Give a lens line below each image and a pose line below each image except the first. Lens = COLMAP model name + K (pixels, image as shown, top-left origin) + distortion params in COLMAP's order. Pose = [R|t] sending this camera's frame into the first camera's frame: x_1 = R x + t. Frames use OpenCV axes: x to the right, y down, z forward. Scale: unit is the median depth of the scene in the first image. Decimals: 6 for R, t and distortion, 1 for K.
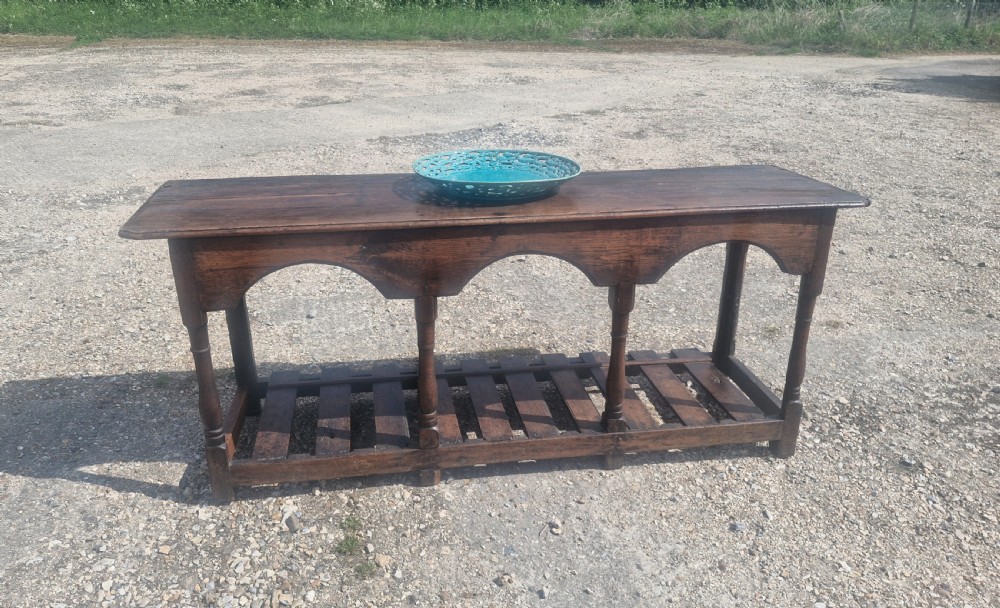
lens RADIAL K [[712.1, 0, 478.8], [0, 712.1, 302.0], [0, 0, 1]] dist [0.089073, -0.108402]
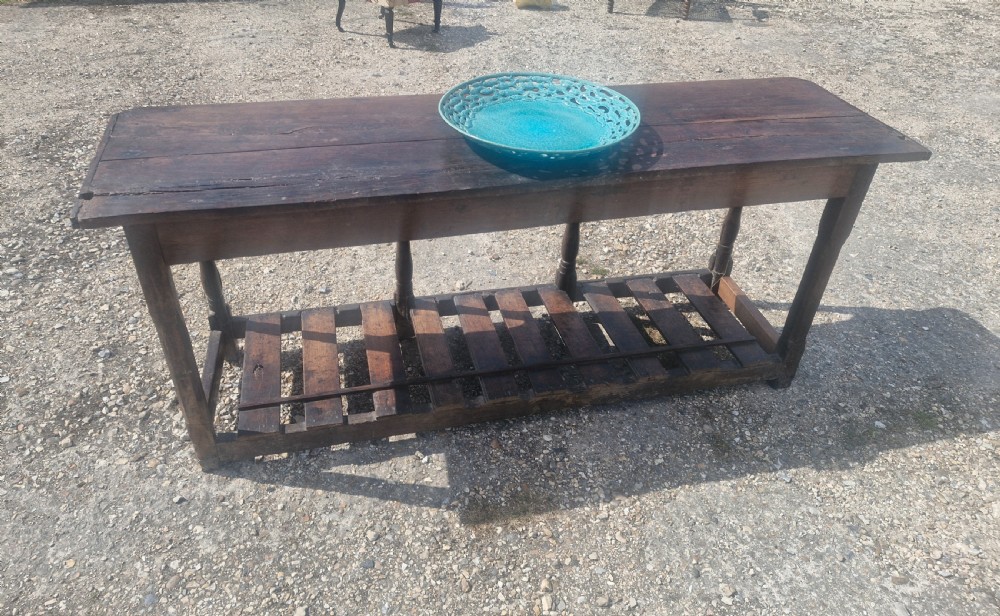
lens RADIAL K [[698.3, 0, 494.2], [0, 698.3, 309.3], [0, 0, 1]] dist [0.093152, -0.114988]
pose [[-0.995693, 0.008936, -0.092284, 0.152826], [-0.075341, 0.502122, 0.861509, -0.767228], [0.054036, 0.864751, -0.499286, 1.588507]]
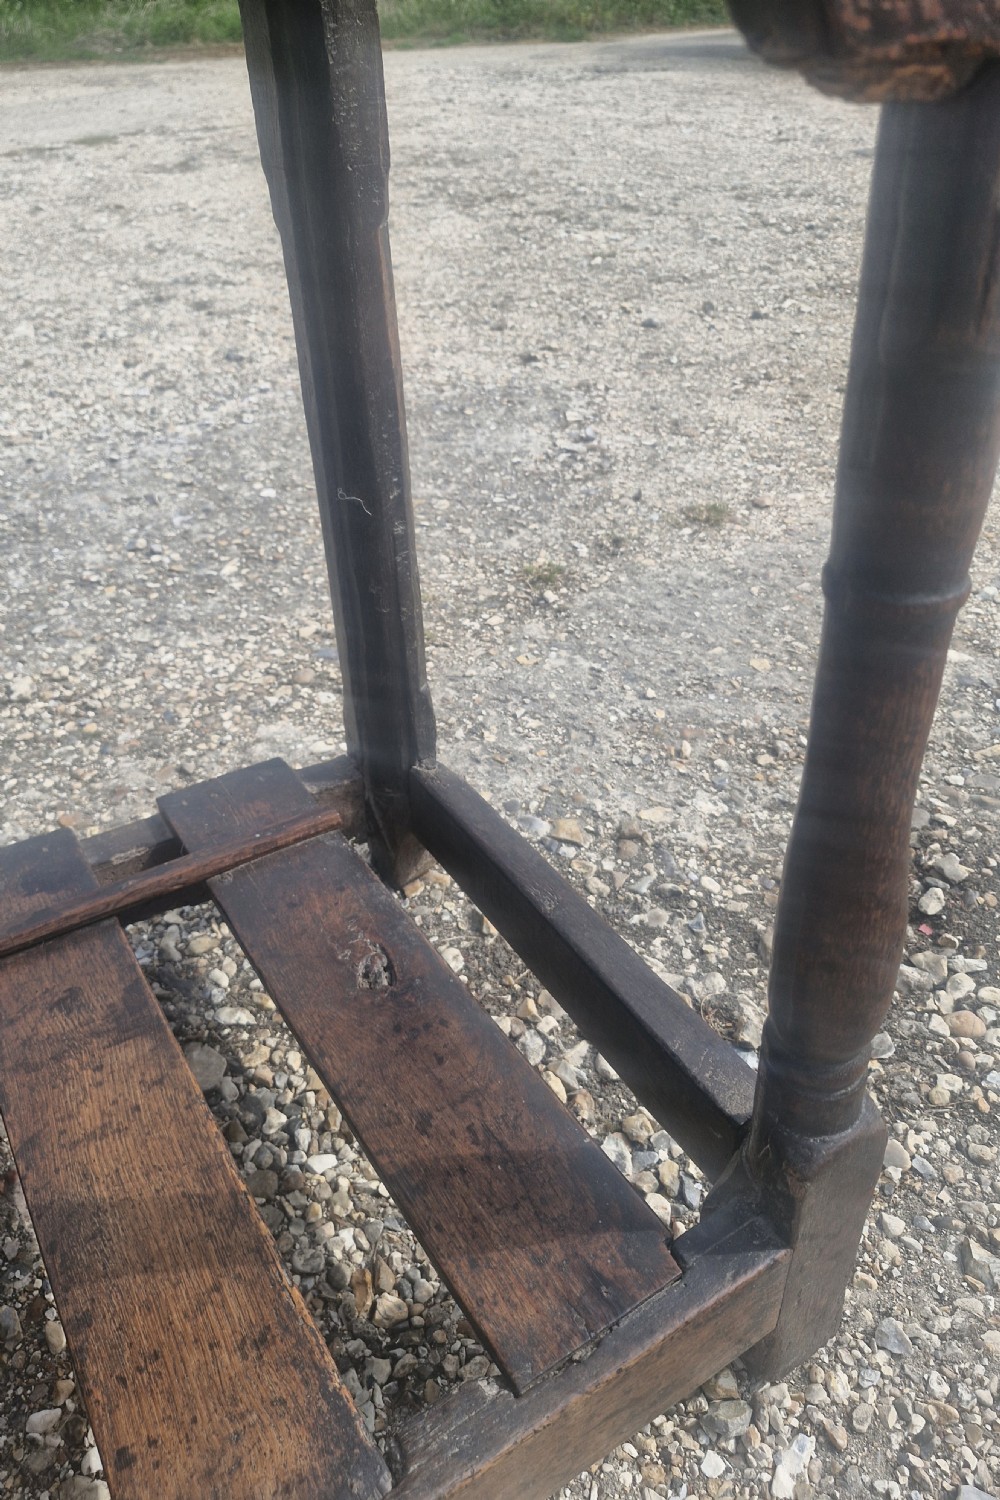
lens RADIAL K [[1044.7, 0, 441.5], [0, 1044.7, 750.1], [0, 0, 1]] dist [0.088173, -0.115043]
pose [[0.927771, -0.251477, 0.275683, 0.335201], [0.189149, 0.953786, 0.233486, -0.003419], [-0.321659, -0.164476, 0.932461, 0.875806]]
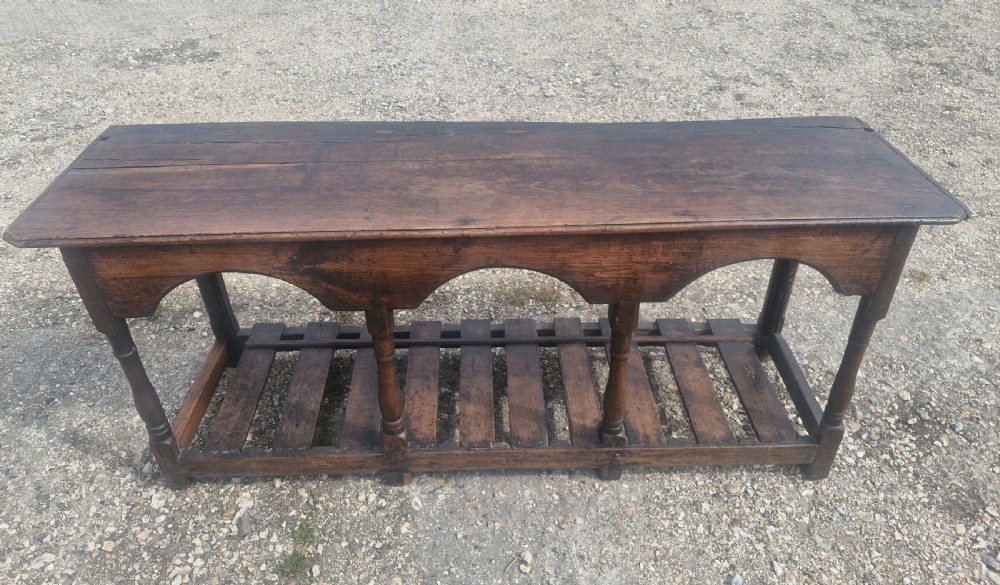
lens RADIAL K [[688.6, 0, 500.5], [0, 688.6, 260.6], [0, 0, 1]] dist [0.054605, -0.057381]
pose [[0.992086, 0.065893, -0.106882, 0.133688], [-0.042195, 0.976688, 0.210476, -0.212351], [0.118260, -0.204300, 0.971739, 0.221804]]
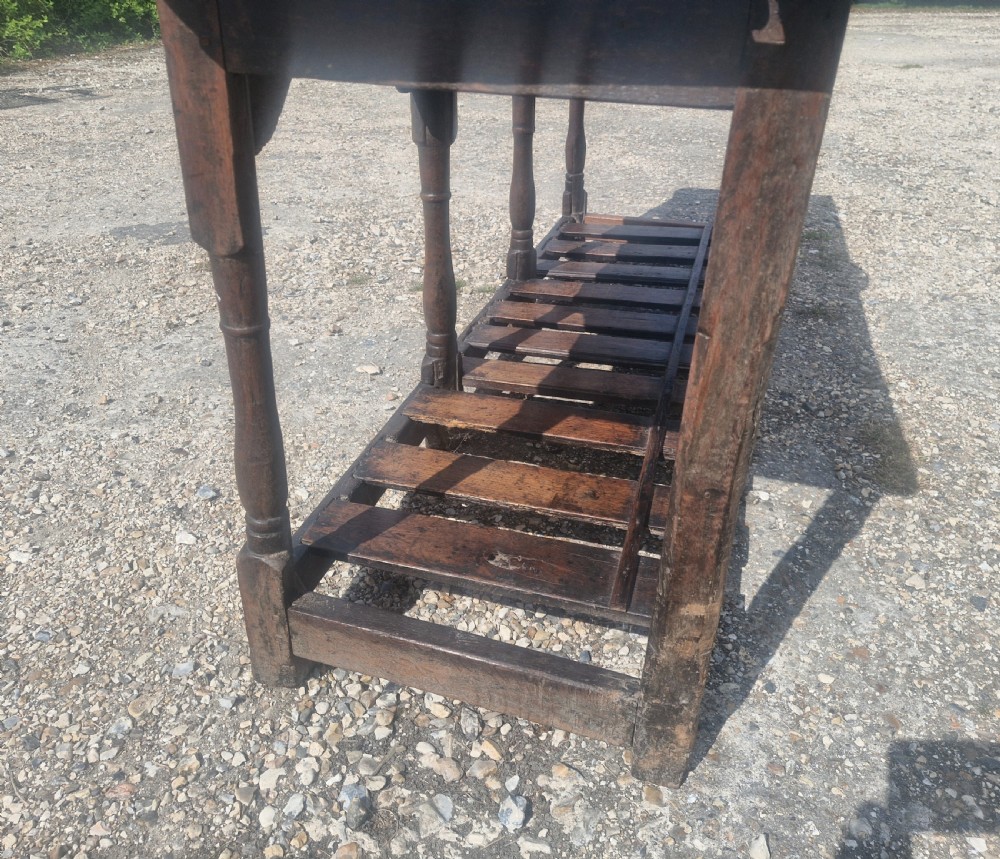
lens RADIAL K [[825.3, 0, 519.7], [0, 825.3, 398.5], [0, 0, 1]] dist [0.066291, -0.074377]
pose [[-0.403085, 0.413080, -0.816632, 0.730971], [-0.371589, 0.741592, 0.558537, -0.210738], [0.836328, 0.528589, -0.145429, 1.189946]]
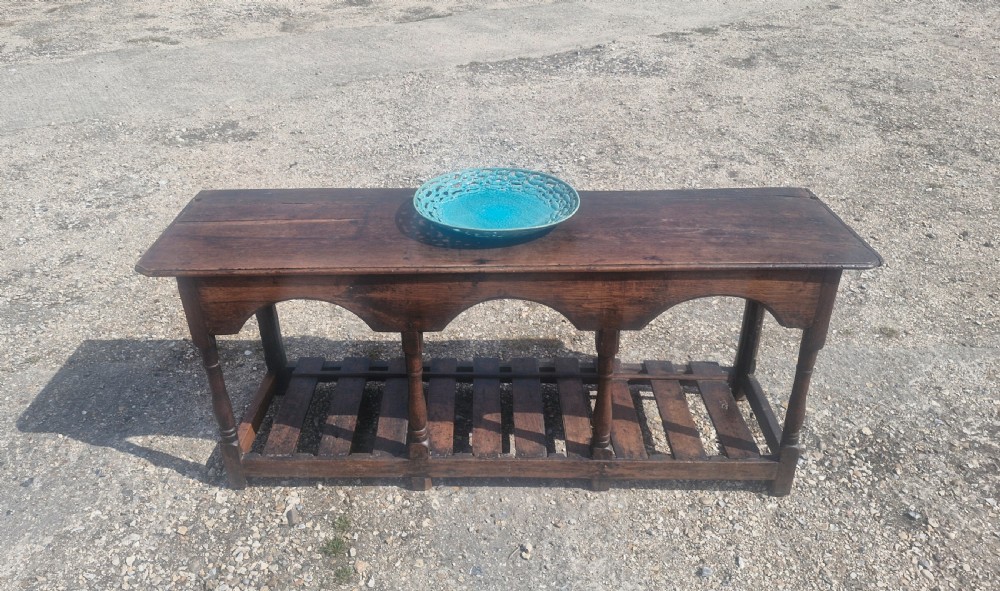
lens RADIAL K [[715.0, 0, 479.3], [0, 715.0, 272.0], [0, 0, 1]] dist [0.081335, -0.092961]
pose [[0.985477, 0.067312, -0.155897, 0.164319], [-0.049638, 0.992169, 0.114614, -0.197507], [0.162391, -0.105211, 0.981101, -0.012017]]
